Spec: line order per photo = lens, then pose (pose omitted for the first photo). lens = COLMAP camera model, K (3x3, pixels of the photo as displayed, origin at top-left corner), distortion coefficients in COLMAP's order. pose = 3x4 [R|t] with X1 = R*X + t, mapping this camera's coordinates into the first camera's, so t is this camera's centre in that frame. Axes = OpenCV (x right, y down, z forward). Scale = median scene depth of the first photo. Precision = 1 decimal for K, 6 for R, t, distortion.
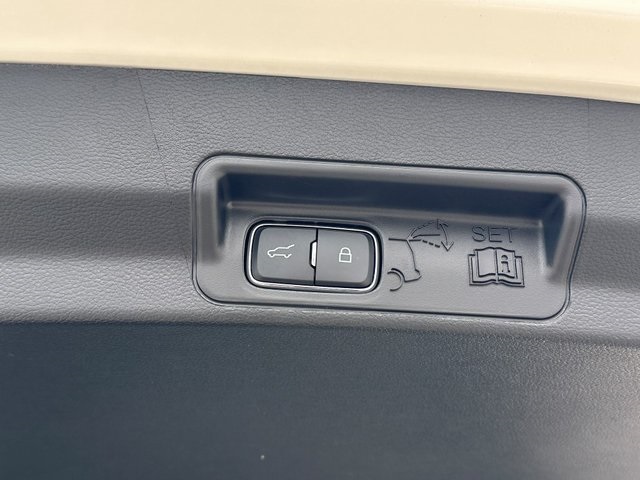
lens RADIAL K [[858.2, 0, 317.7], [0, 858.2, 240.9], [0, 0, 1]] dist [0.010088, 0.000000]
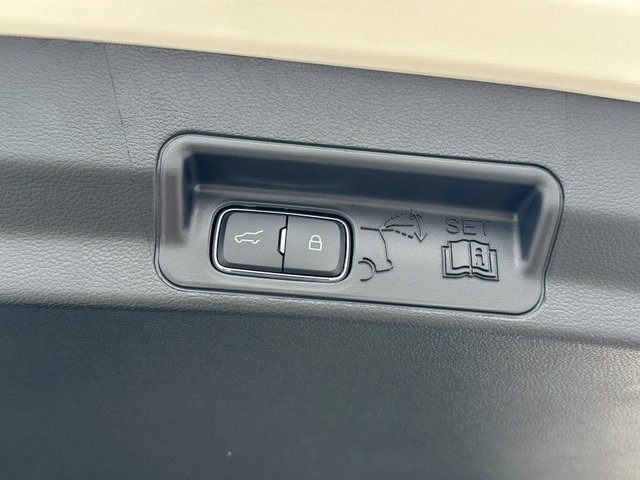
lens RADIAL K [[742.5, 0, 322.9], [0, 742.5, 238.6], [0, 0, 1]] dist [0.008240, 0.000000]
pose [[0.999093, 0.028387, 0.031735, 0.014047], [-0.027123, 0.998849, -0.039568, 0.045132], [-0.032822, 0.038672, 0.998713, 0.167503]]
